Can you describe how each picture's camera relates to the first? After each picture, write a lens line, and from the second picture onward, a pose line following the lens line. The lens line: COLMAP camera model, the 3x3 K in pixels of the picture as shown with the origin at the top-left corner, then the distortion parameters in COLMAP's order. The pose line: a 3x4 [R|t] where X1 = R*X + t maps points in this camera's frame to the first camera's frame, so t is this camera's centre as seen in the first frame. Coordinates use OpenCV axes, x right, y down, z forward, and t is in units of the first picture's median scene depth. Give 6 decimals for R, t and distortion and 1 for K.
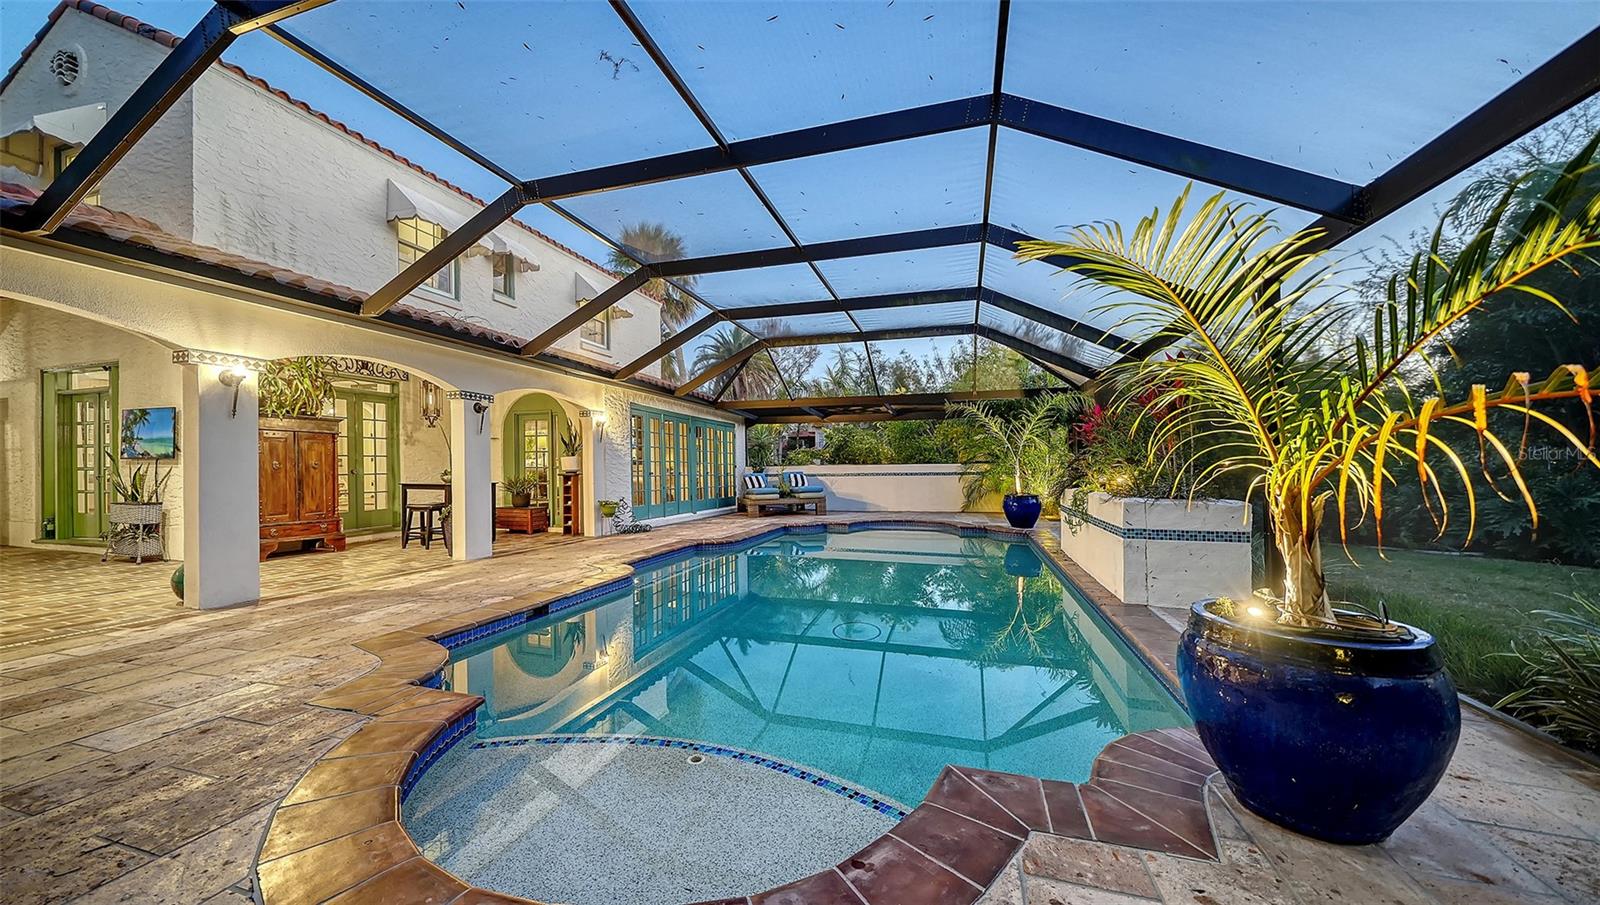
lens RADIAL K [[570.3, 0, 800.0], [0, 570.3, 452.5], [0, 0, 1]] dist [-0.001169, -0.000178]
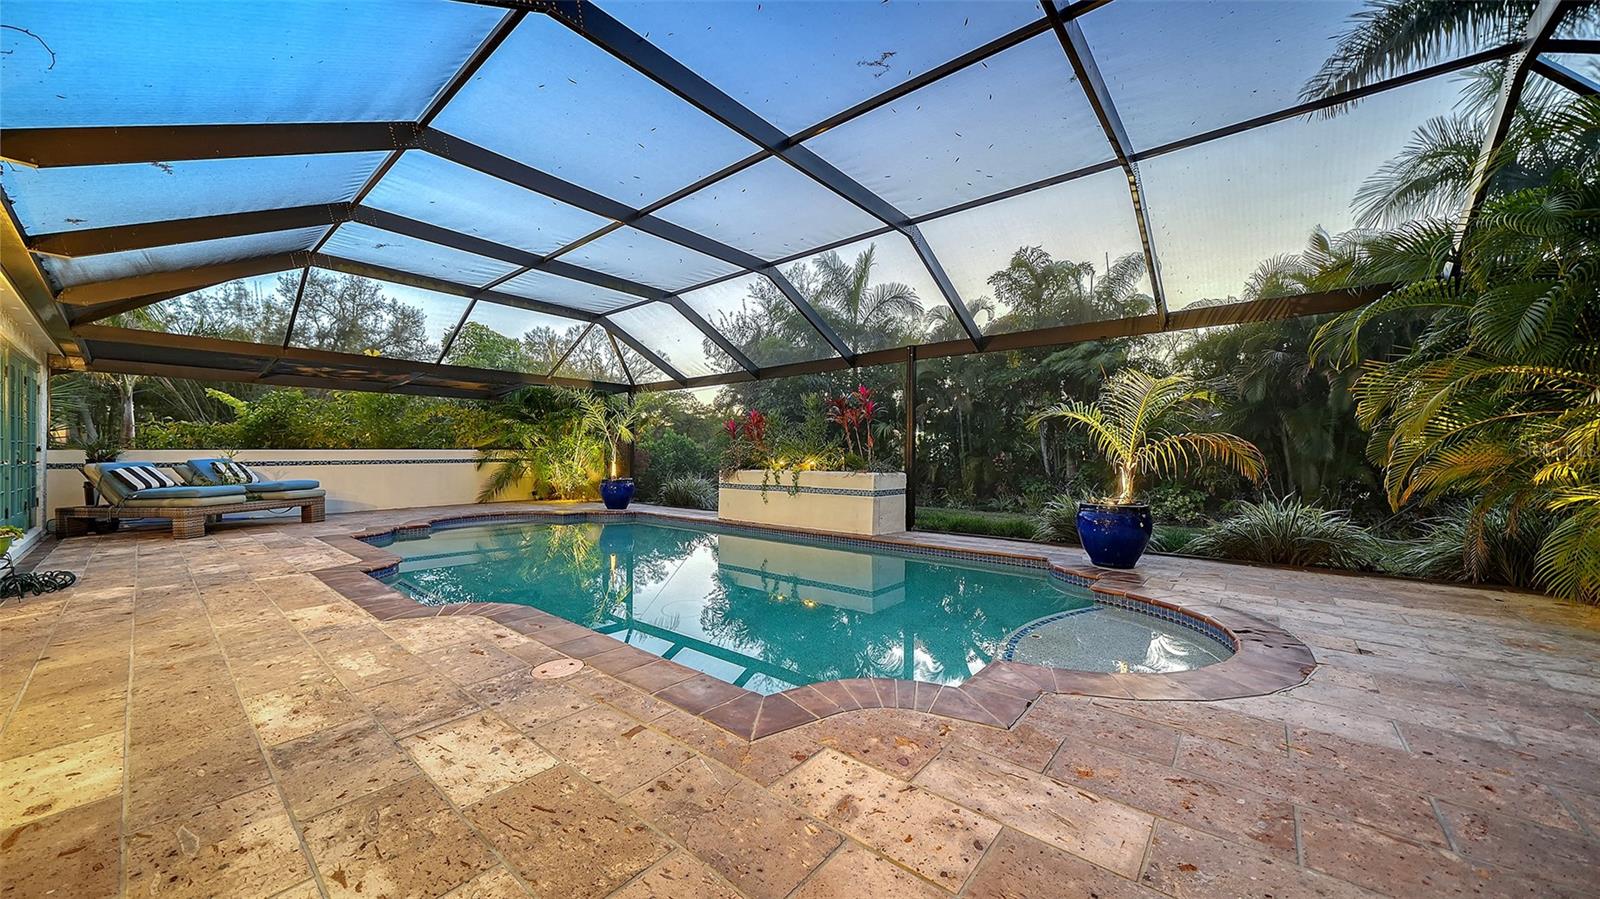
lens RADIAL K [[557.6, 0, 800.0], [0, 557.6, 449.5], [0, 0, 1]] dist [-0.000449, -0.000006]
pose [[0.373697, 0.014947, 0.927431, -0.458834], [-0.028657, 0.999579, -0.004562, 0.010553], [-0.927108, -0.024873, 0.373968, 0.258317]]
